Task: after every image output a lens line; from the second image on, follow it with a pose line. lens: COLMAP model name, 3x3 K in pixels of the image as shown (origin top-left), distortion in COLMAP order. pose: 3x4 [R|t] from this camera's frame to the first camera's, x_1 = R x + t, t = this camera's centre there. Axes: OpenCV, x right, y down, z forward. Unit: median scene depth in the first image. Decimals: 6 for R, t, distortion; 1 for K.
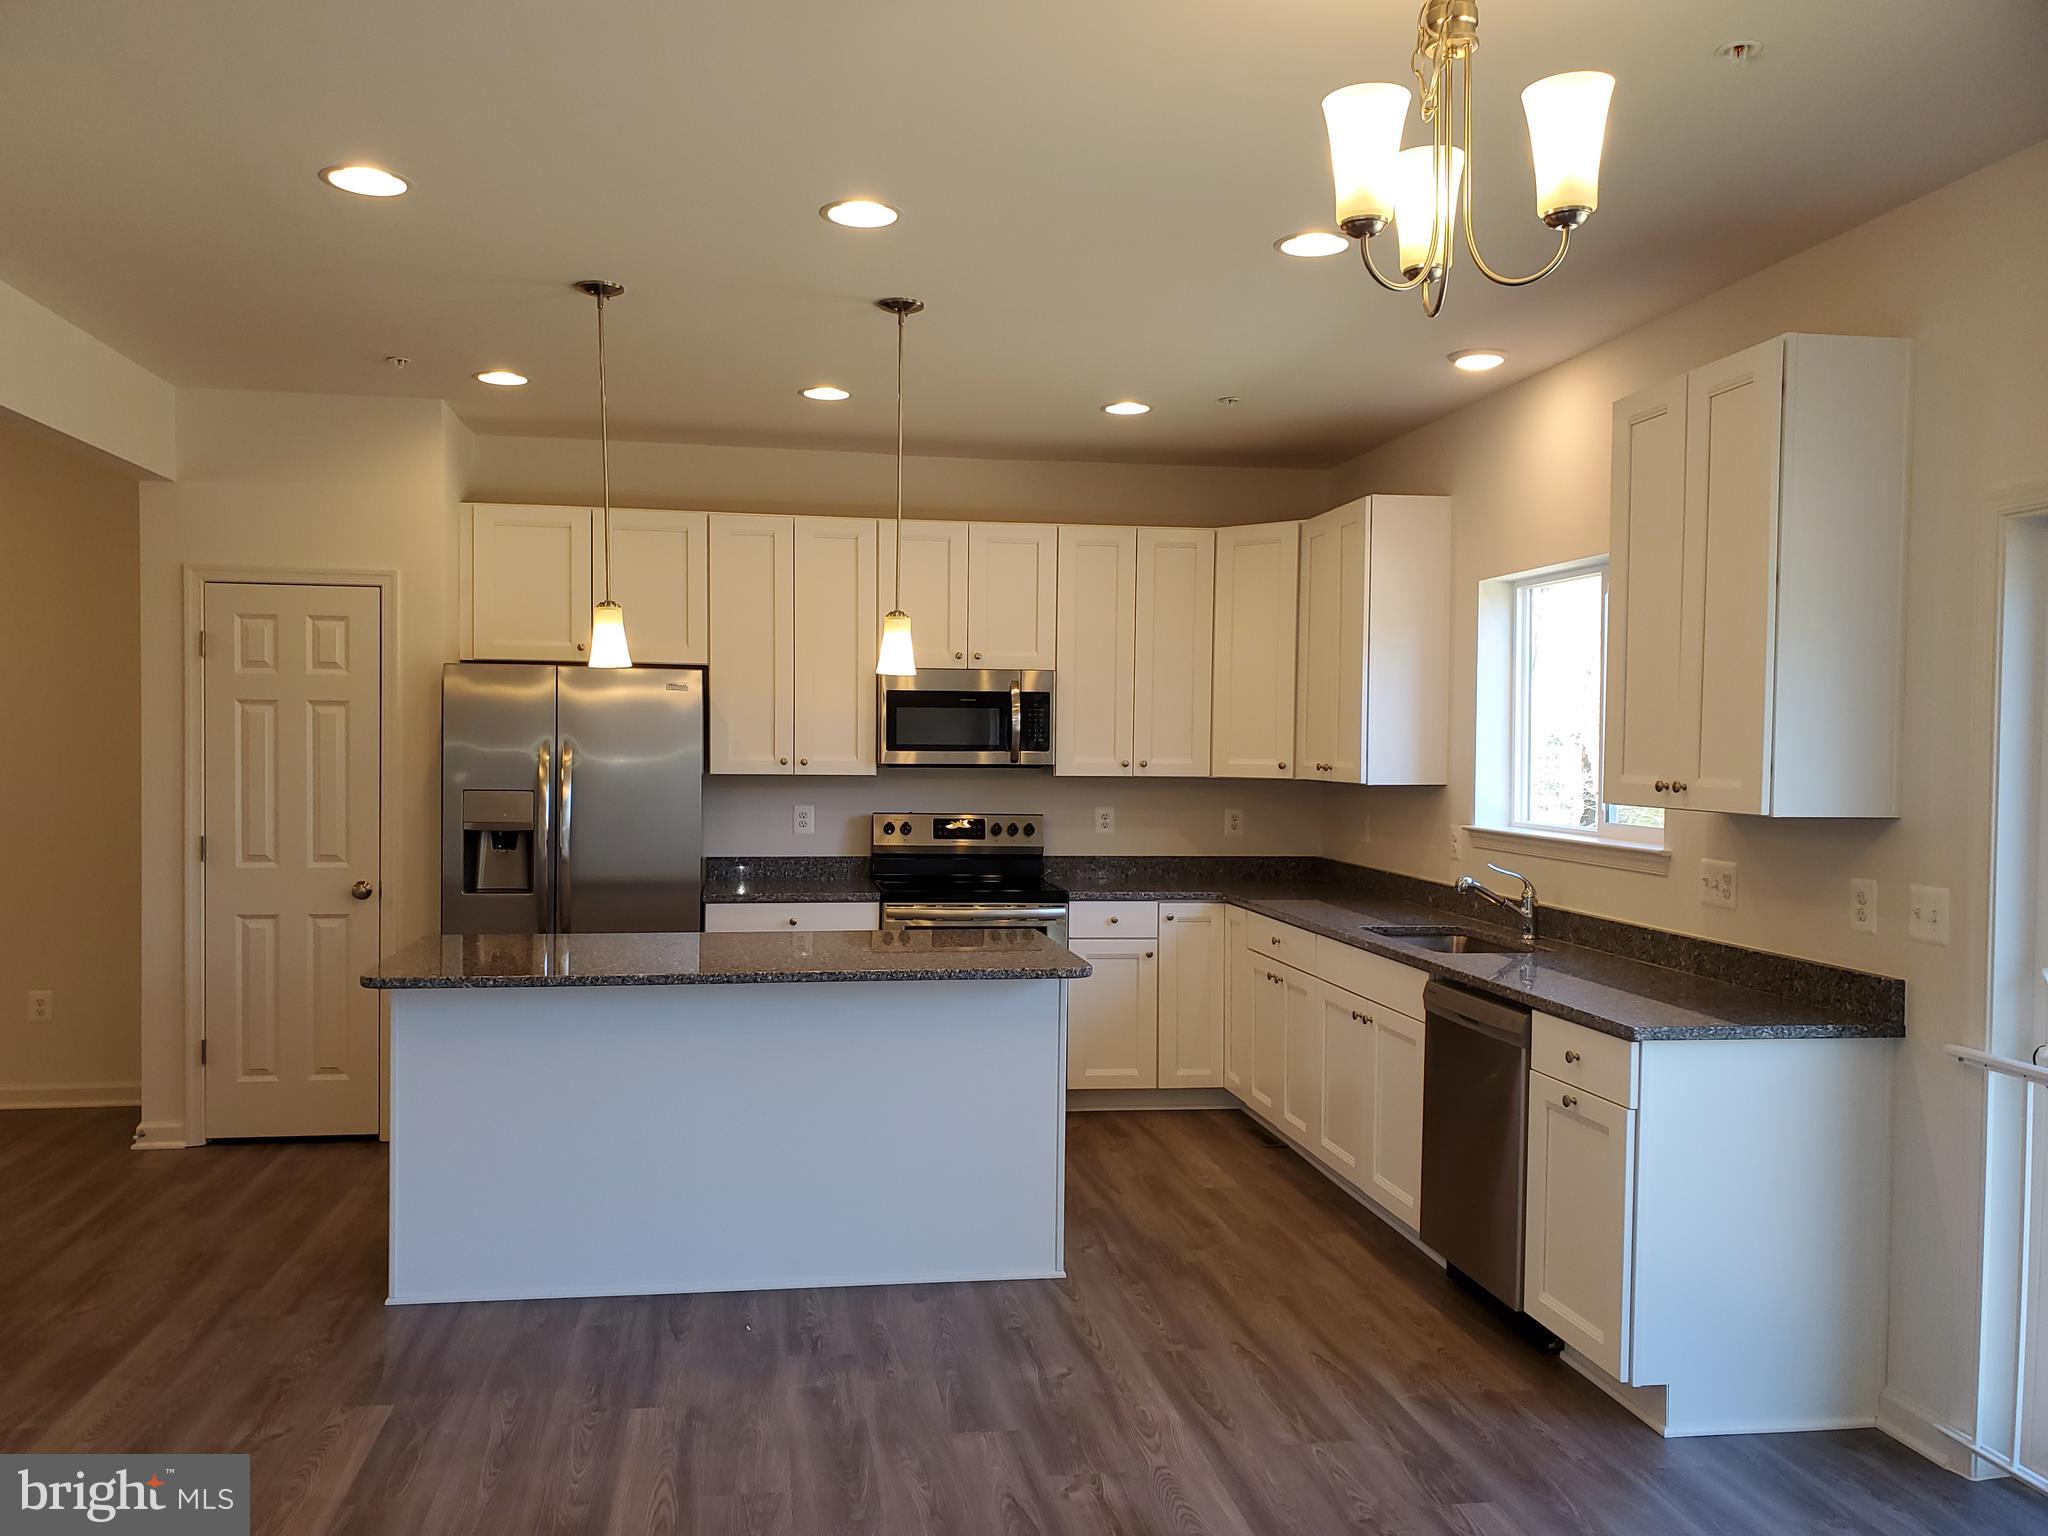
lens RADIAL K [[1562.9, 0, 1003.2], [0, 1562.9, 773.5], [0, 0, 1]] dist [0.153415, -0.288663]
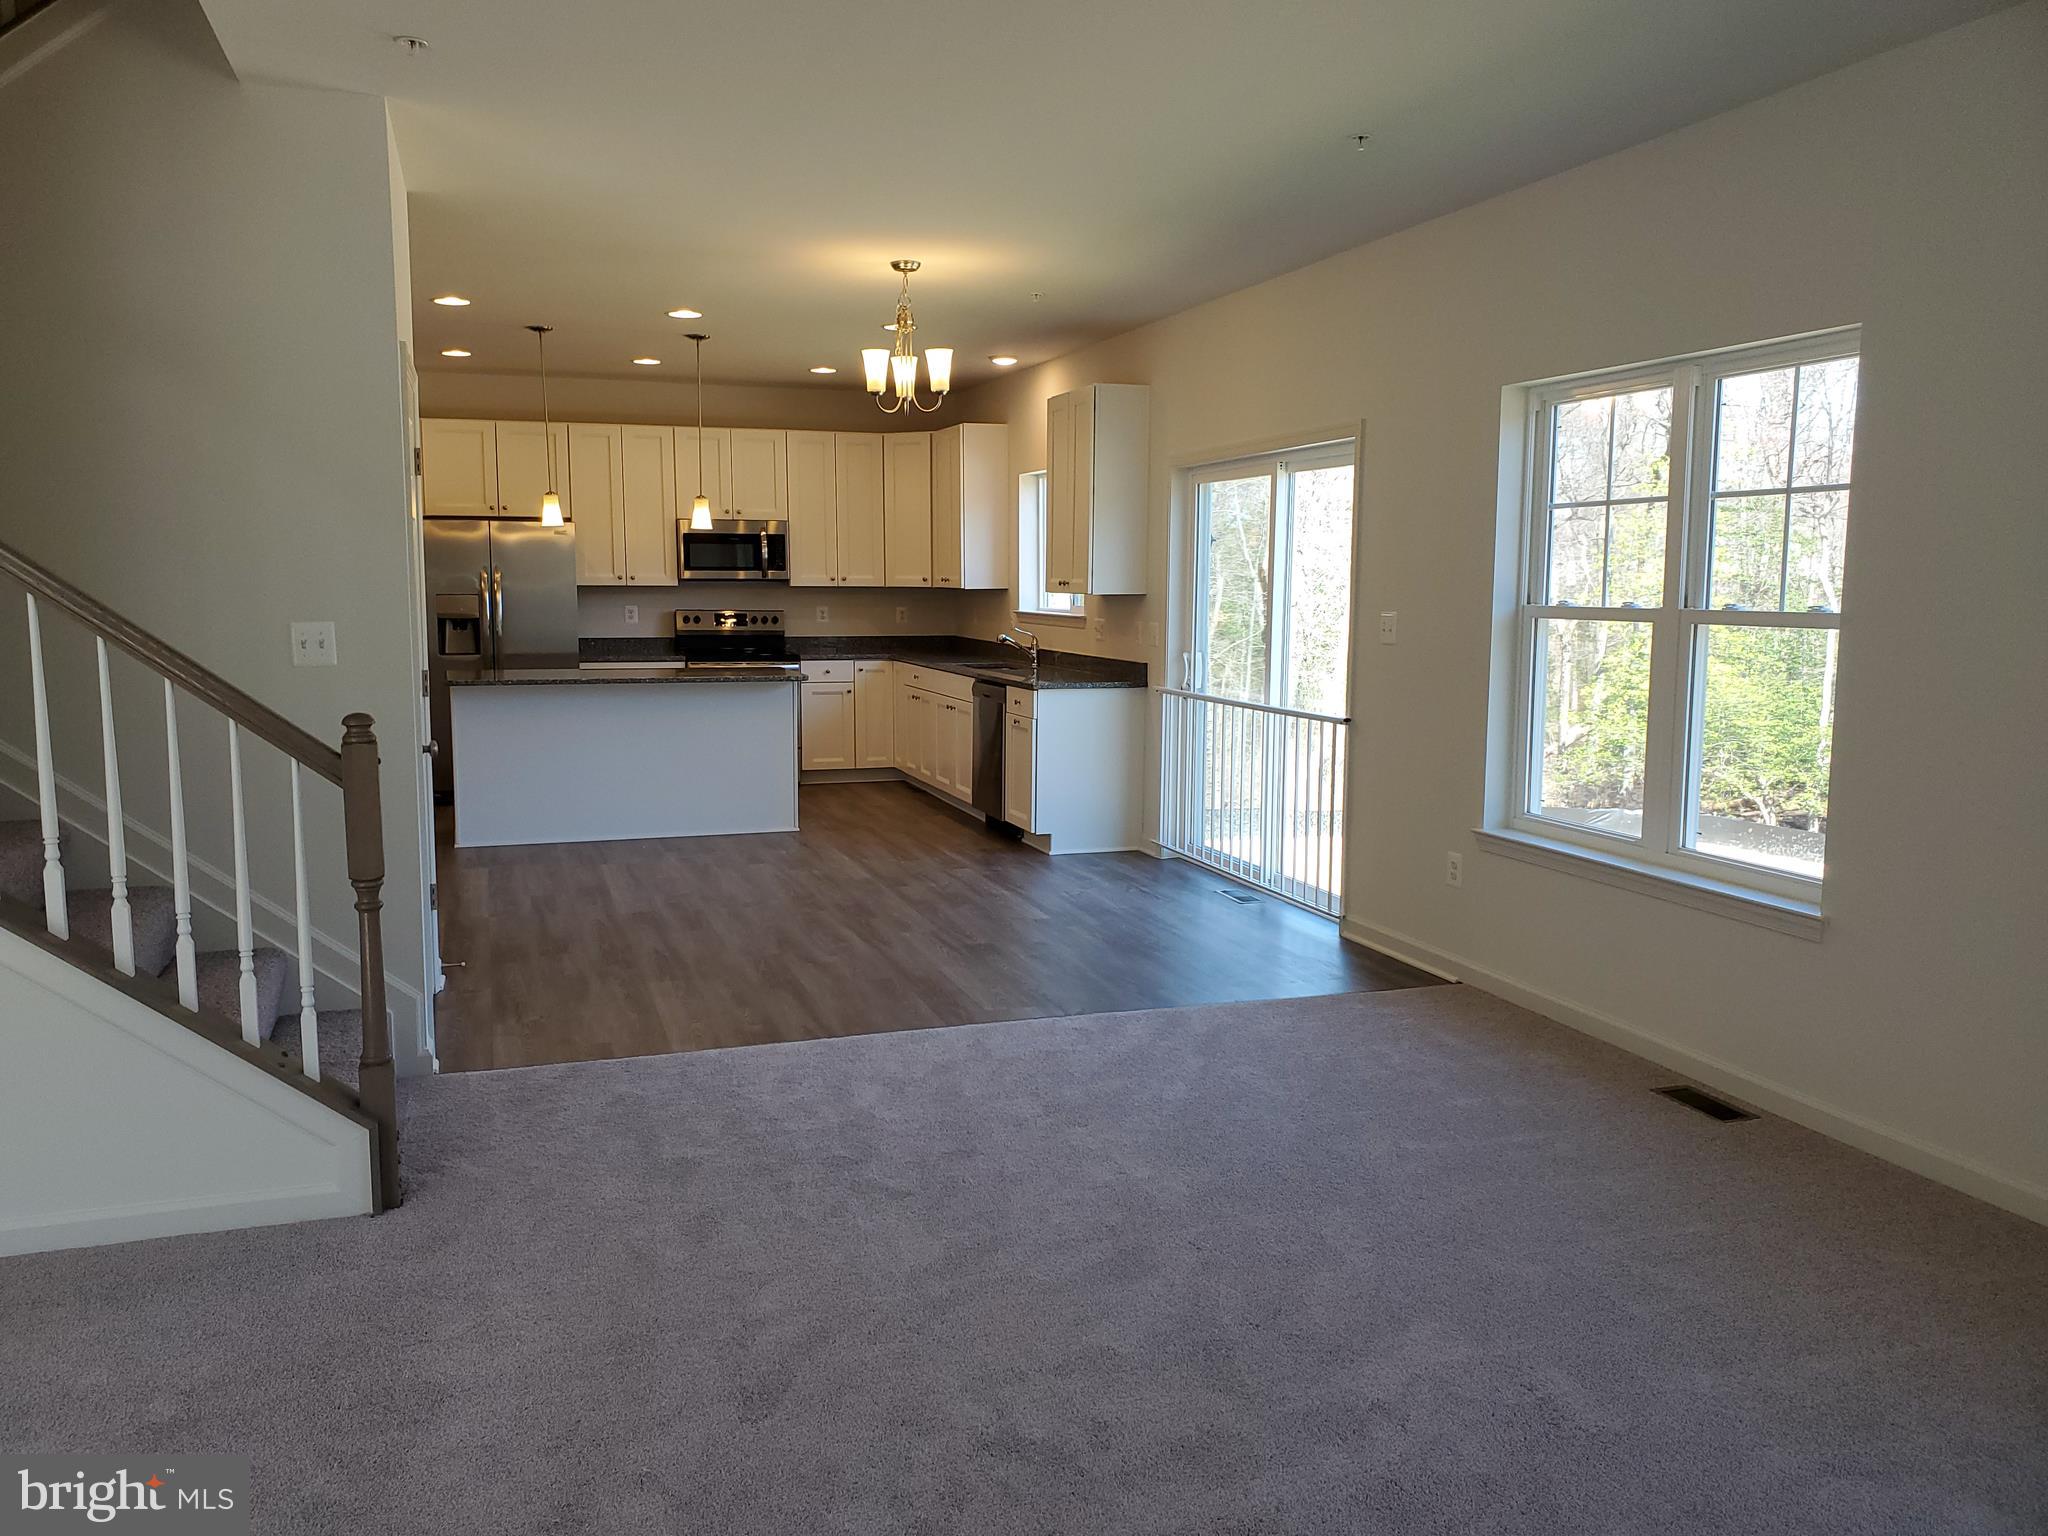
lens RADIAL K [[1562.9, 0, 1003.2], [0, 1562.9, 773.5], [0, 0, 1]] dist [0.153415, -0.288663]
pose [[0.987101, -0.029758, 0.157311, -0.012218], [0.012176, 0.993682, 0.111568, 0.017711], [-0.159638, -0.108214, 0.981227, -0.752374]]
